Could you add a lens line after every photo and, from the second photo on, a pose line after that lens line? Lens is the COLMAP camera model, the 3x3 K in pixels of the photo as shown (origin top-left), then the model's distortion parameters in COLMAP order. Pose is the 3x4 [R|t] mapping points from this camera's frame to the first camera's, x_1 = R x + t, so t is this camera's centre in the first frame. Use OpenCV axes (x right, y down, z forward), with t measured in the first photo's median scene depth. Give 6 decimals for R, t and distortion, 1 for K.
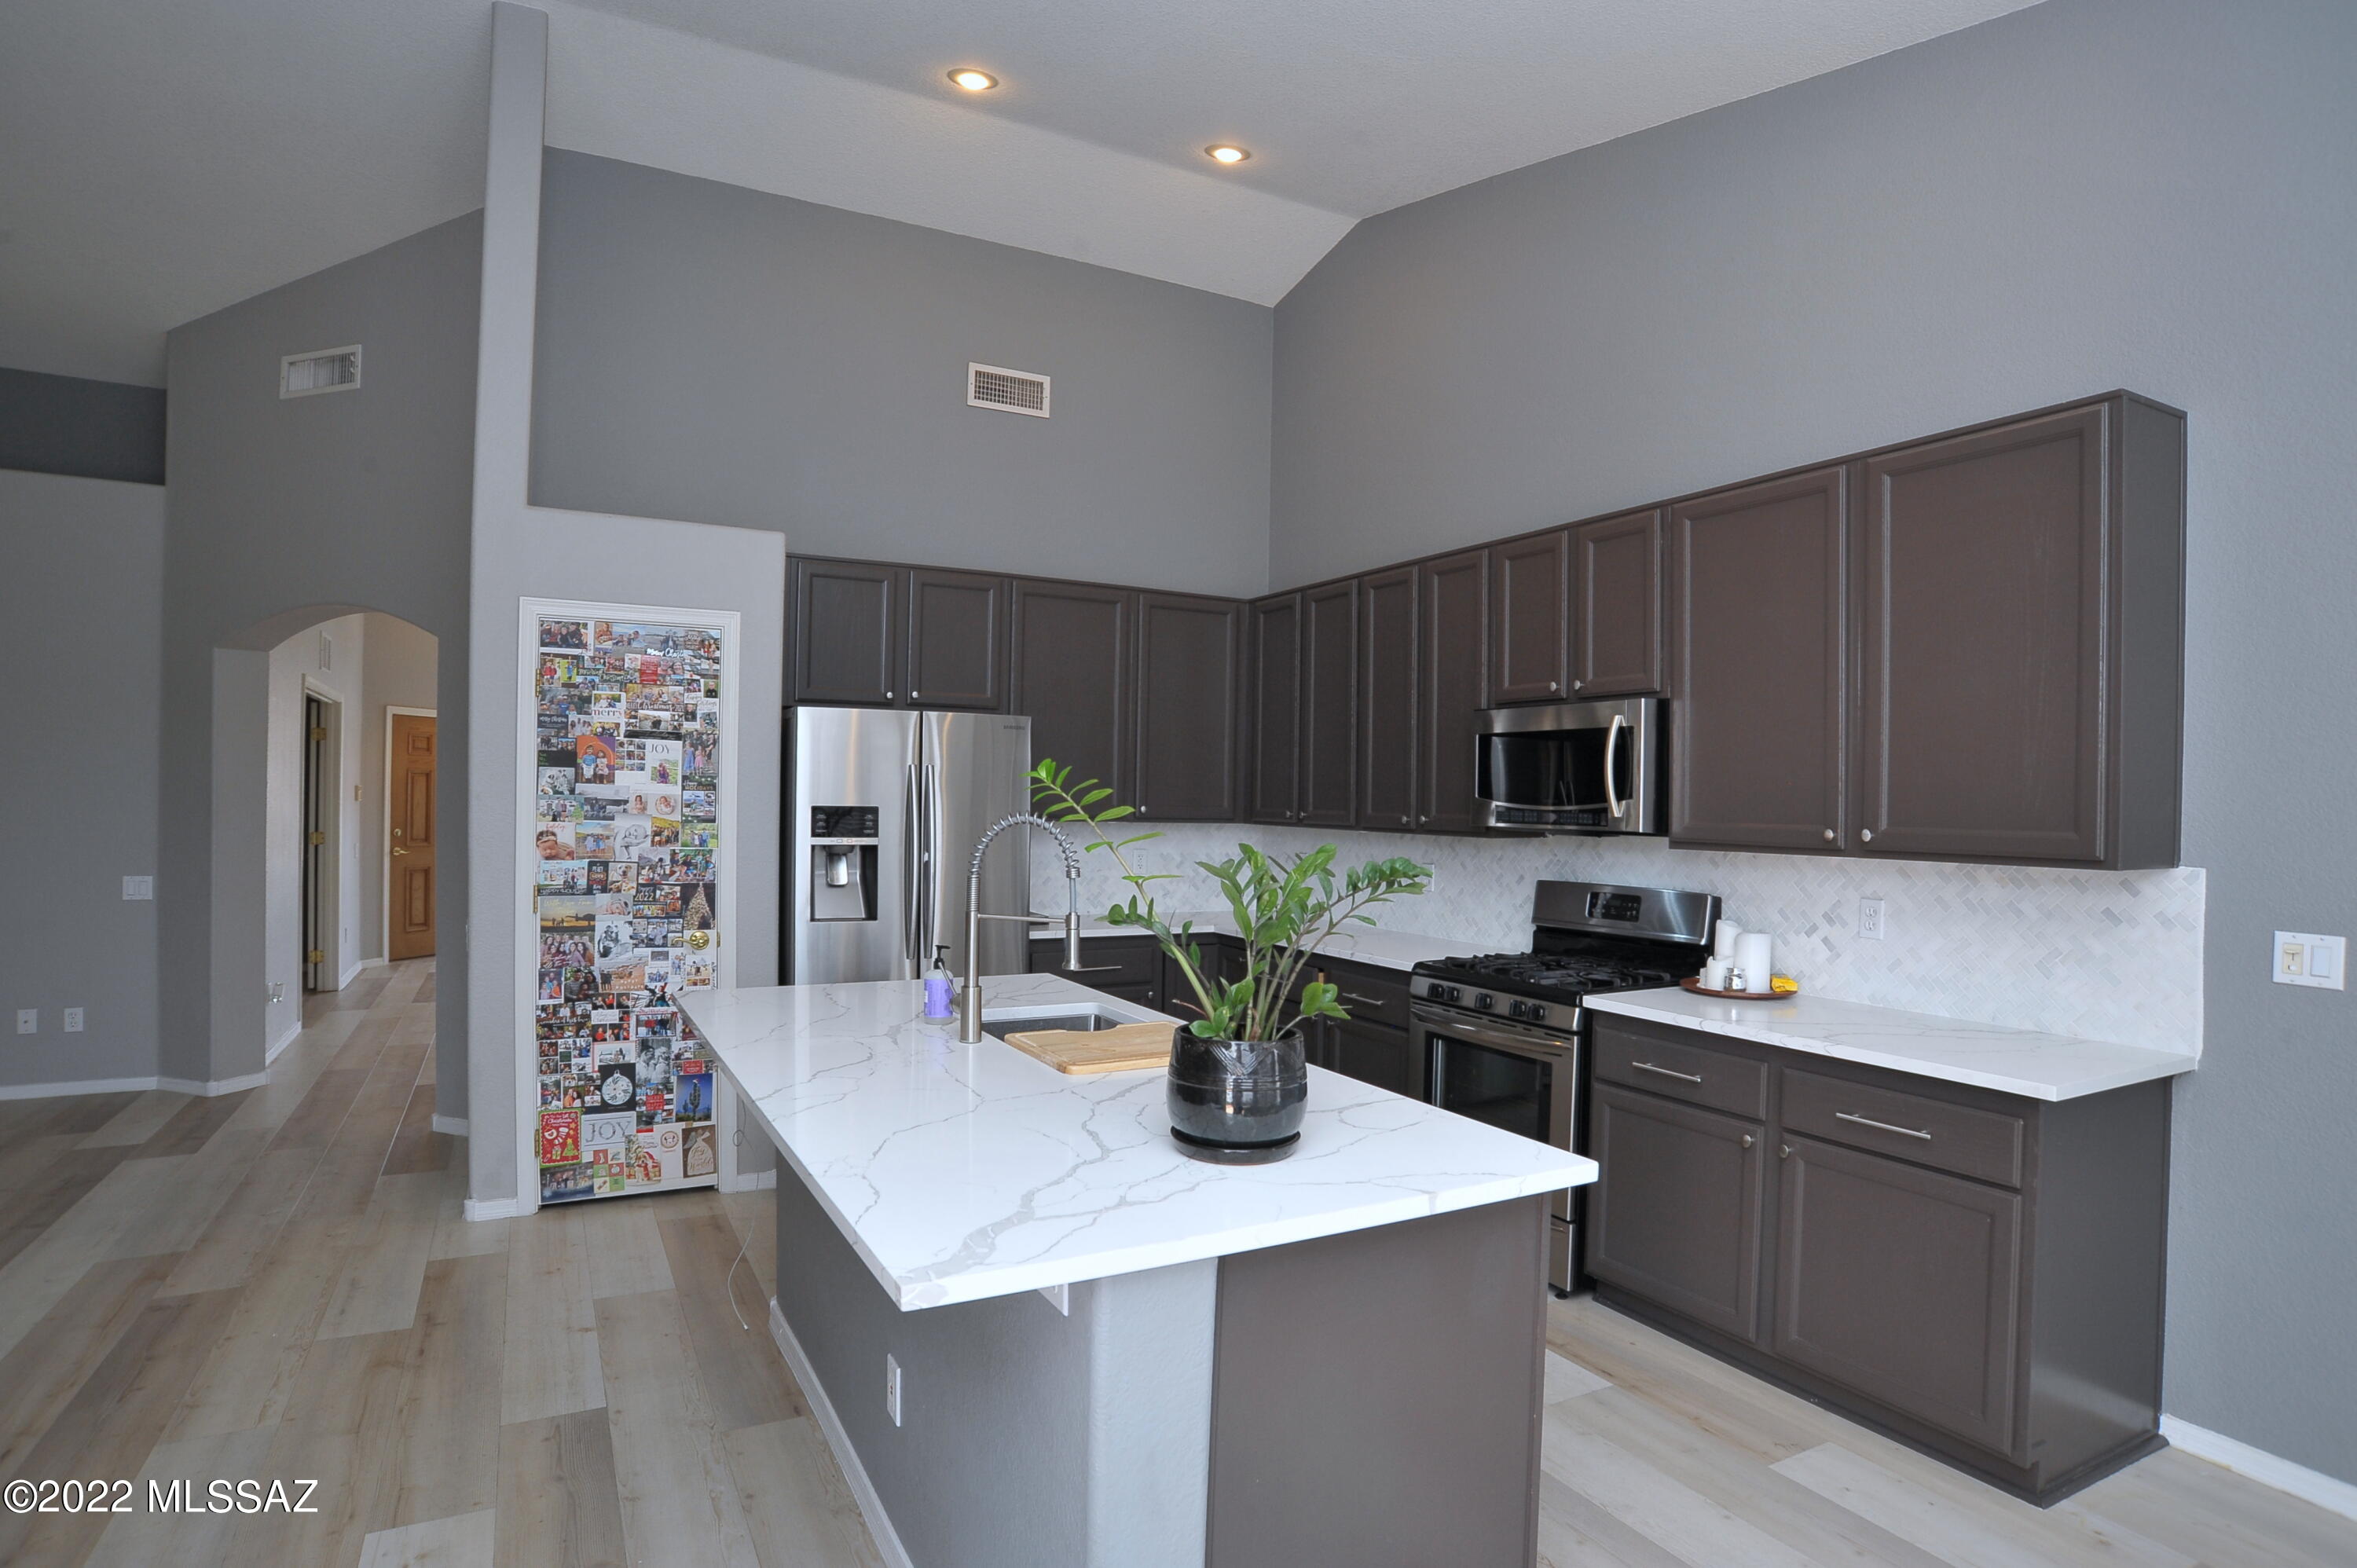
lens RADIAL K [[1212.8, 0, 1168.9], [0, 1212.8, 803.7], [0, 0, 1]] dist [-0.072907, 0.001760]
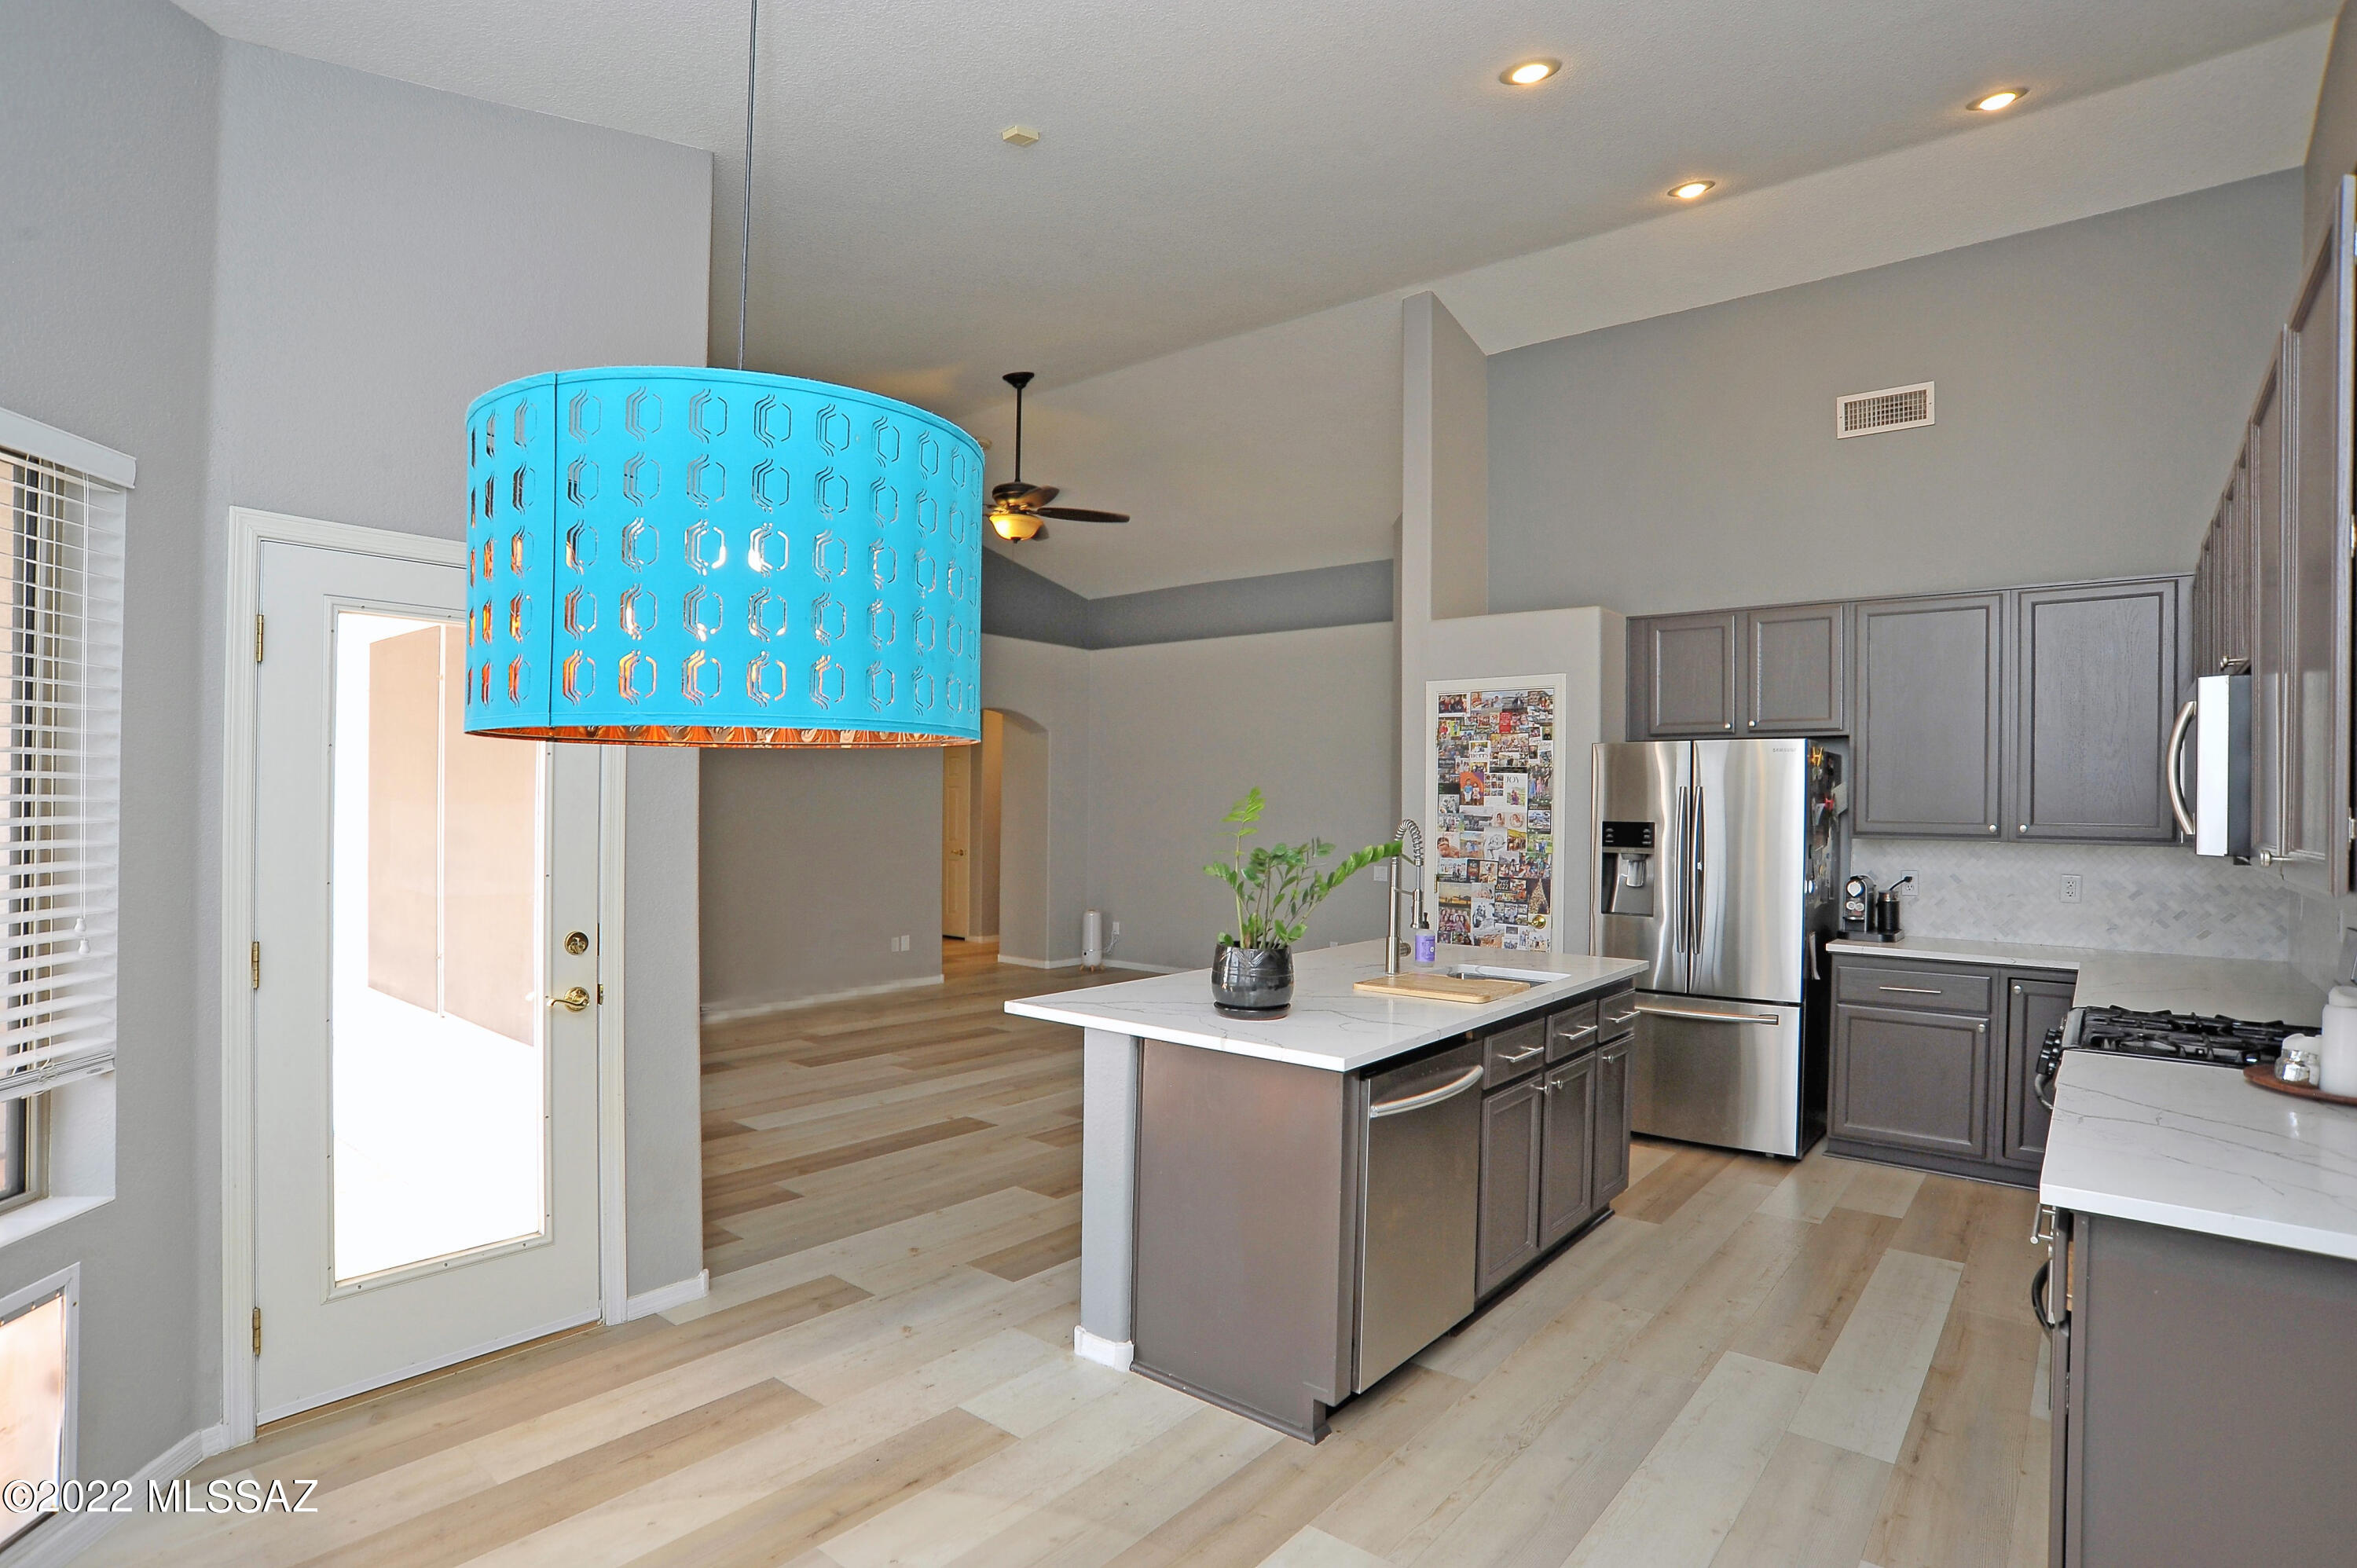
lens RADIAL K [[1164.6, 0, 1134.5], [0, 1164.6, 804.6], [0, 0, 1]] dist [-0.070126, 0.000695]
pose [[0.375103, -0.011535, -0.926911, 0.653650], [-0.011481, 0.999788, -0.017088, 0.010709], [0.926912, 0.017052, 0.374892, 0.100804]]
